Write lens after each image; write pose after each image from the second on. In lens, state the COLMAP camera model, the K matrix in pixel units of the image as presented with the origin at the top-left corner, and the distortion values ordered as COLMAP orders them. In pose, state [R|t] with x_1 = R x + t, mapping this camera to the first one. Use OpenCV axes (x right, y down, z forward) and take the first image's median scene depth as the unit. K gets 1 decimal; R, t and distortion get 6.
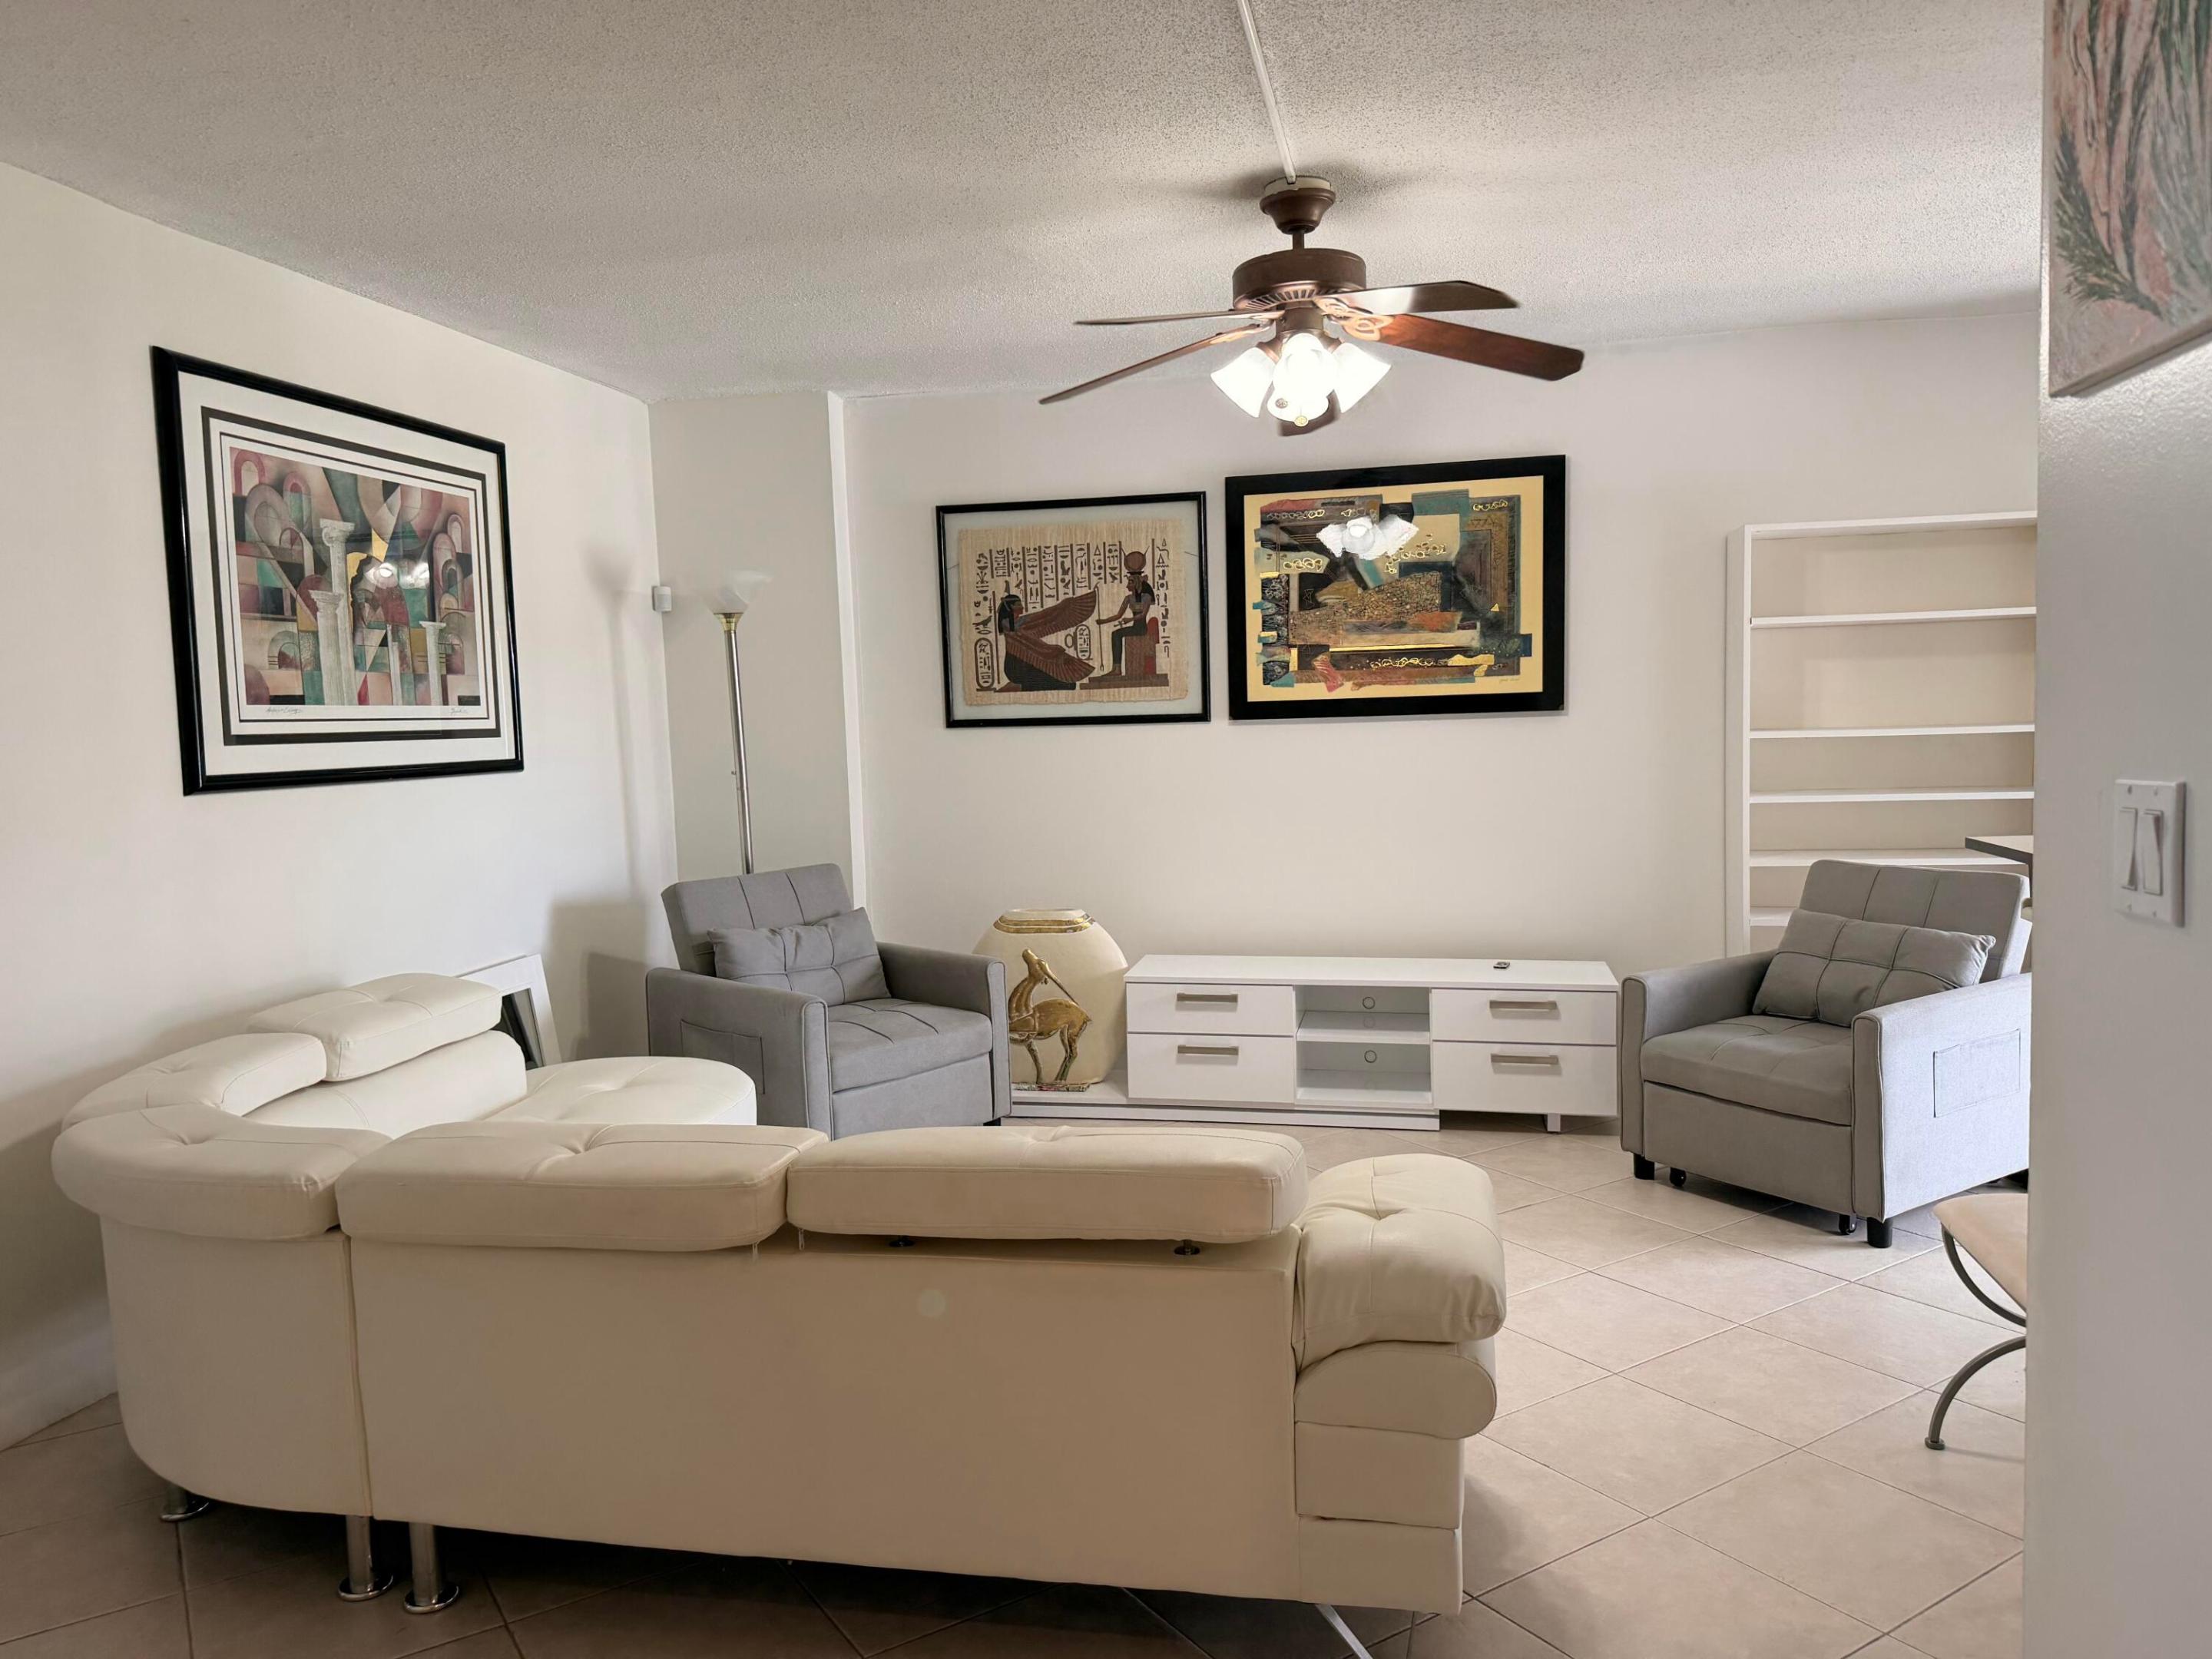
lens RADIAL K [[1562.7, 0, 1112.9], [0, 1562.7, 823.5], [0, 0, 1]] dist [0.036203, -0.032095]
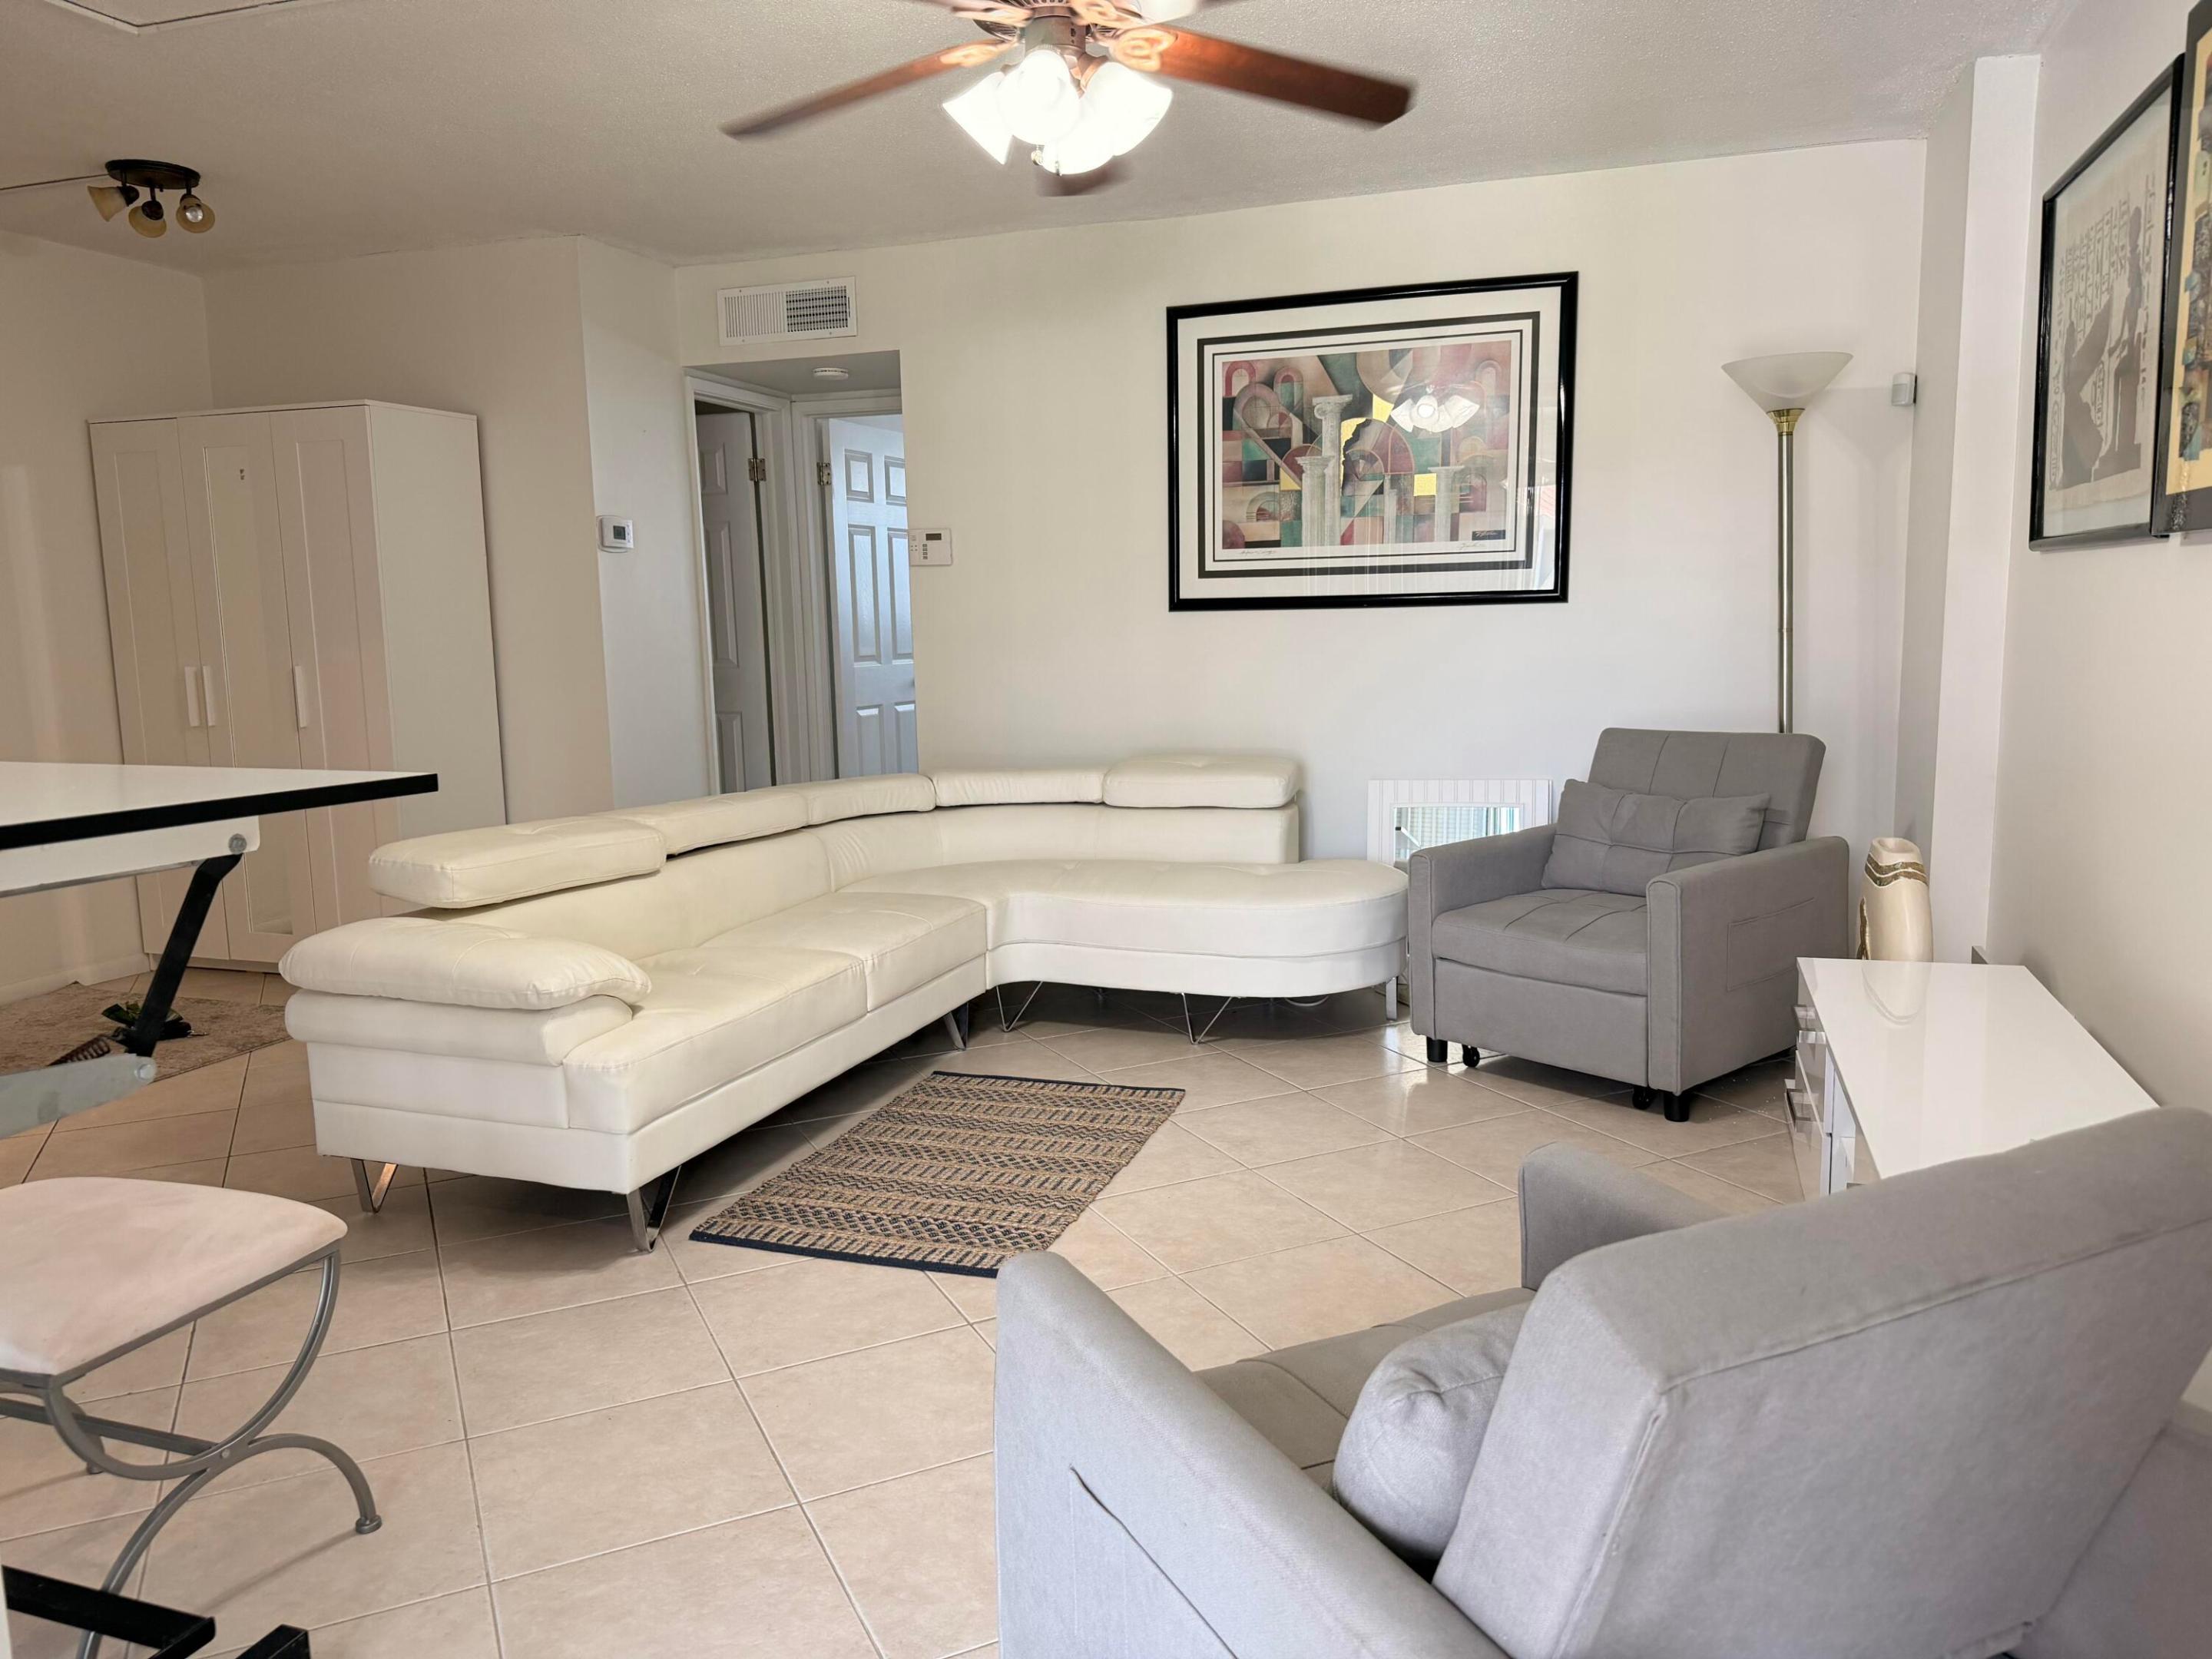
lens RADIAL K [[1562.7, 0, 1115.8], [0, 1562.7, 835.2], [0, 0, 1]] dist [0.036203, -0.032095]
pose [[-0.113122, 0.170320, -0.978874, 0.822351], [-0.043850, 0.983382, 0.176172, -0.061718], [0.992613, 0.062852, -0.103773, 0.996847]]
